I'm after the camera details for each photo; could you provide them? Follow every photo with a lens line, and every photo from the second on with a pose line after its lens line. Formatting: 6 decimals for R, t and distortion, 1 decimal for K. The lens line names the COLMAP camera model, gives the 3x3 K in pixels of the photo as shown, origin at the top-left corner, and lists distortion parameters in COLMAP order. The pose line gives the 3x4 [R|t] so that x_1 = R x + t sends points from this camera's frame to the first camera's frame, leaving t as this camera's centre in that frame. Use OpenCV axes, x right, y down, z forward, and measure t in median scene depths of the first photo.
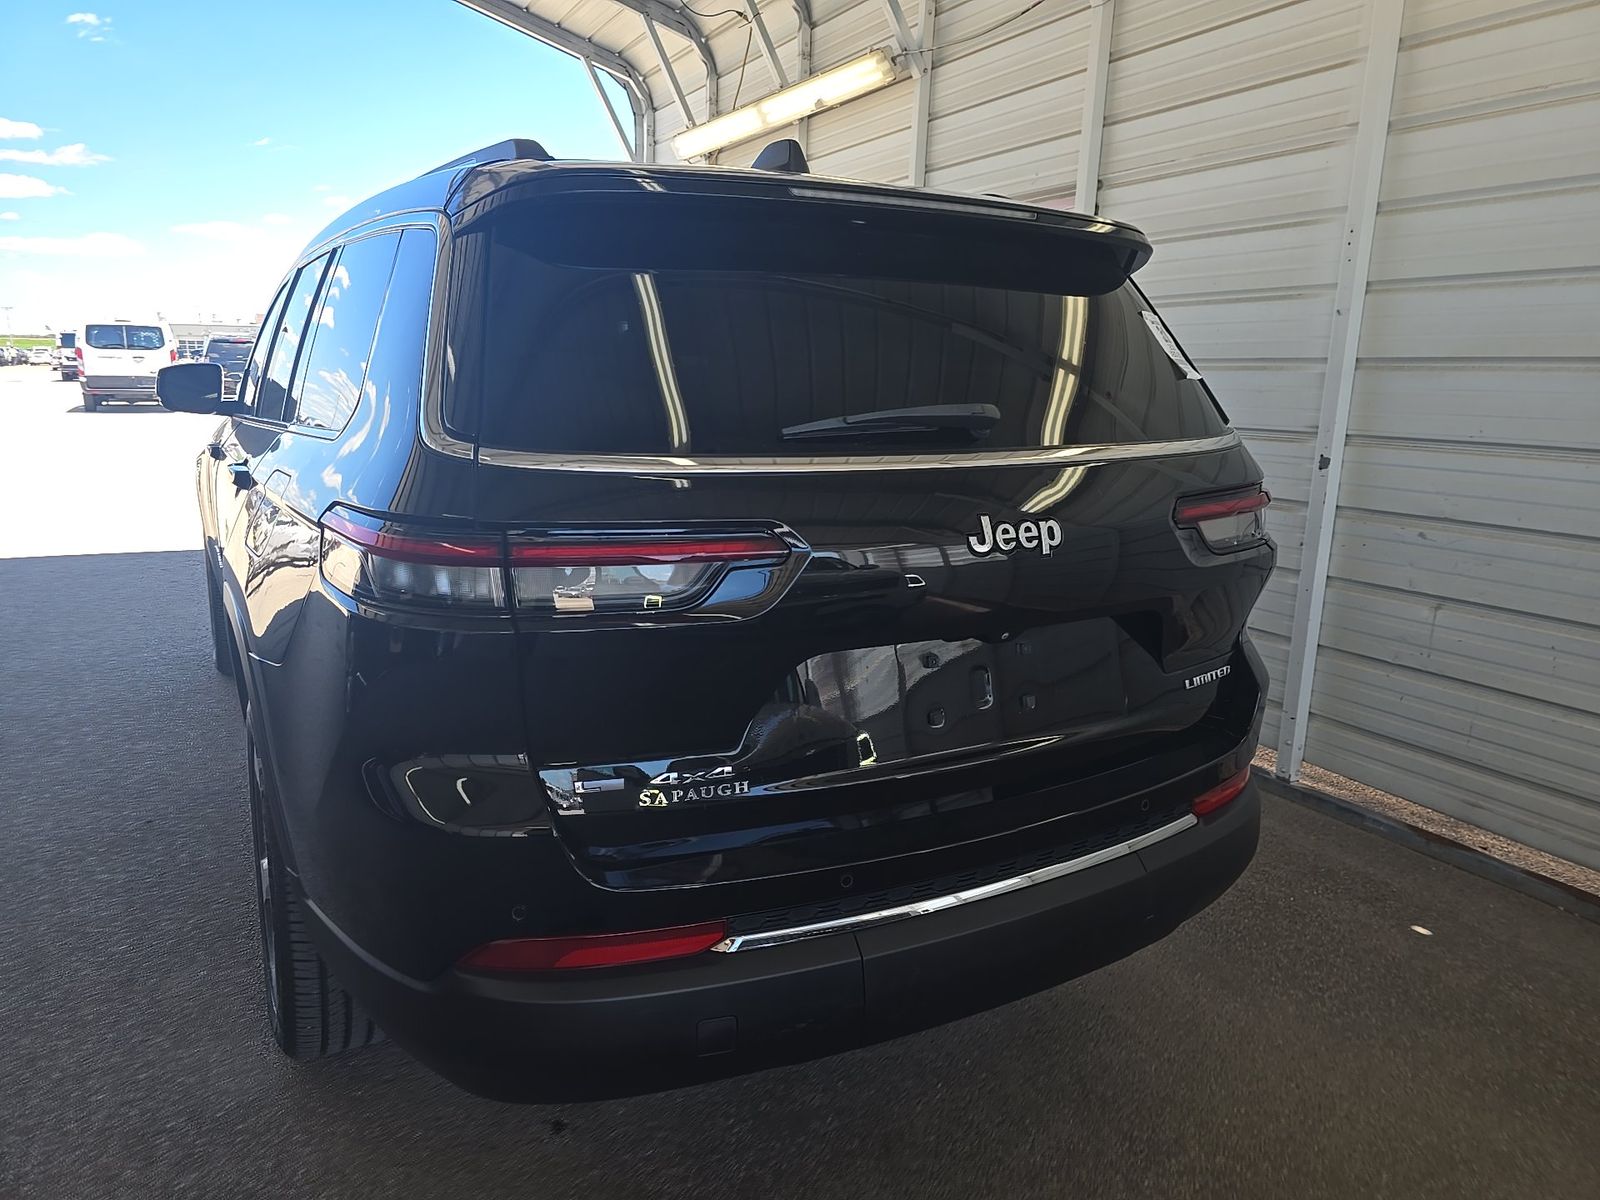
lens RADIAL K [[1074.0, 0, 800.0], [0, 1074.0, 600.0], [0, 0, 1]] dist [0.054043, -0.048867]
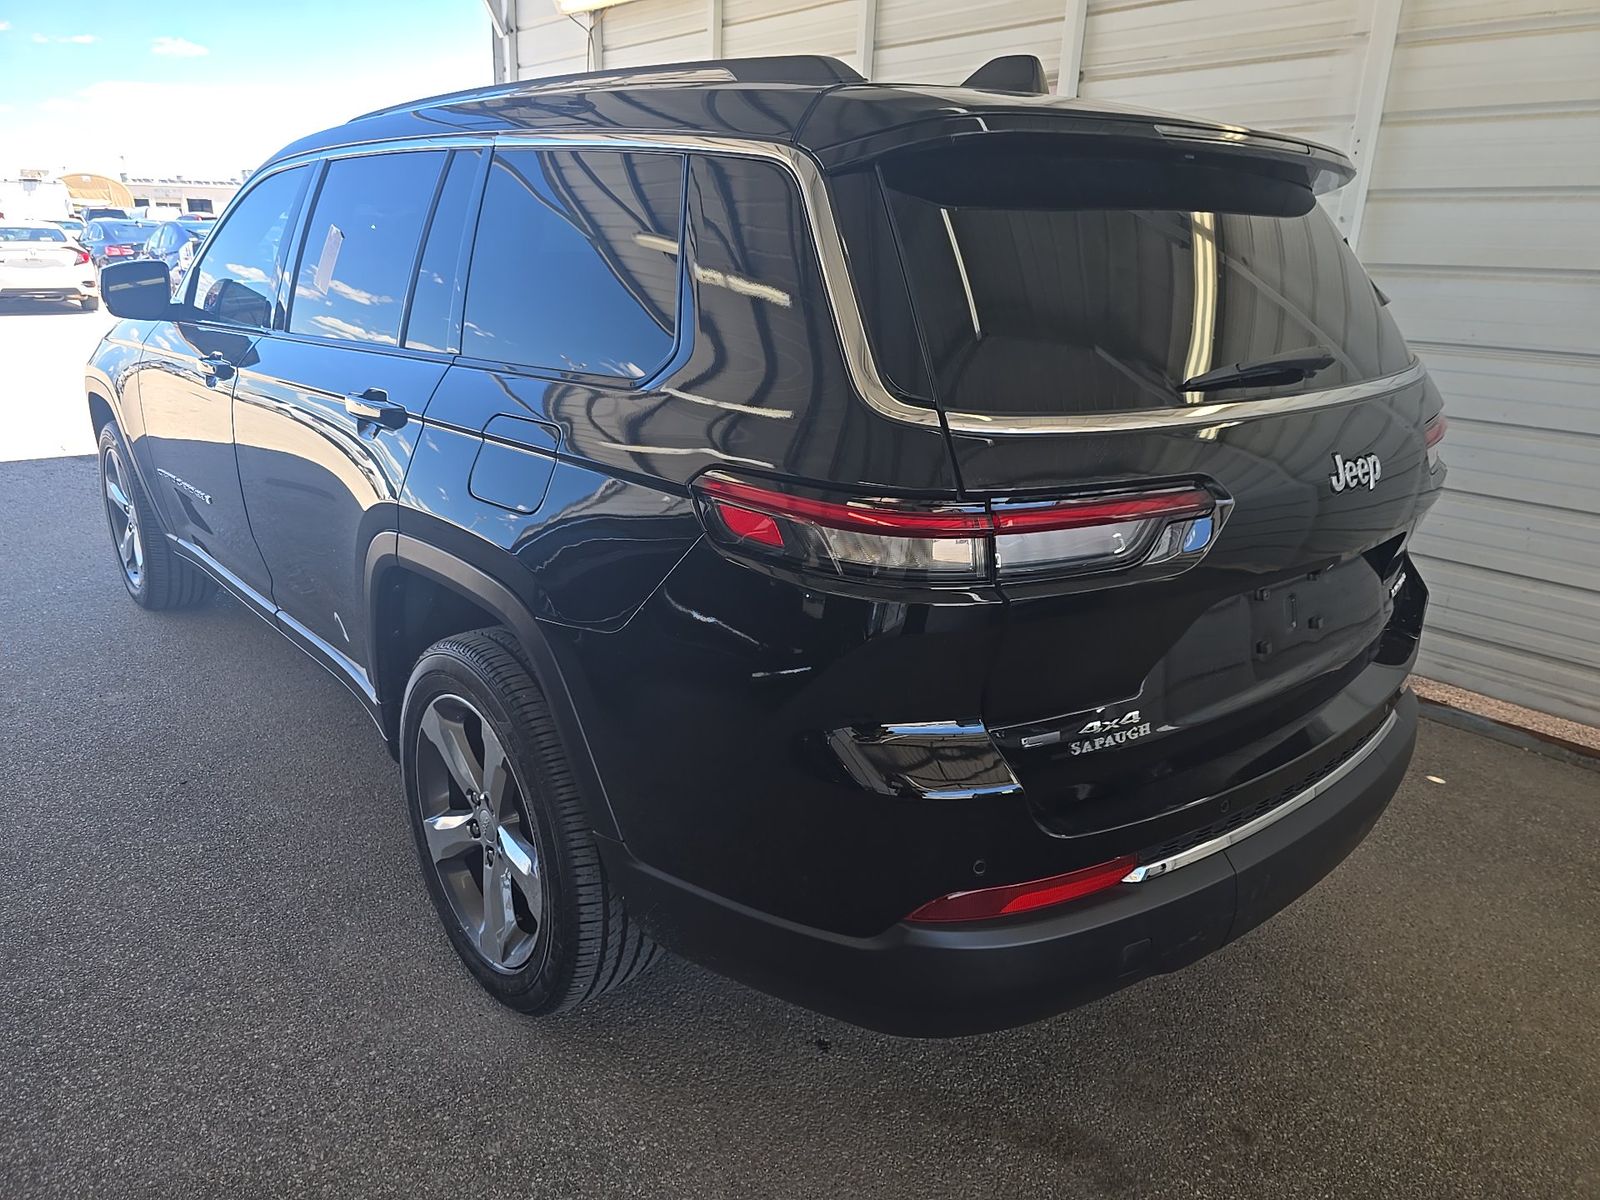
lens RADIAL K [[1071.0, 0, 798.9], [0, 1071.0, 611.5], [0, 0, 1]] dist [0.029037, -0.031331]
pose [[0.979615, -0.058919, 0.192051, -0.297066], [0.034627, 0.991237, 0.127472, -0.042630], [-0.197878, -0.118224, 0.973071, 0.036260]]
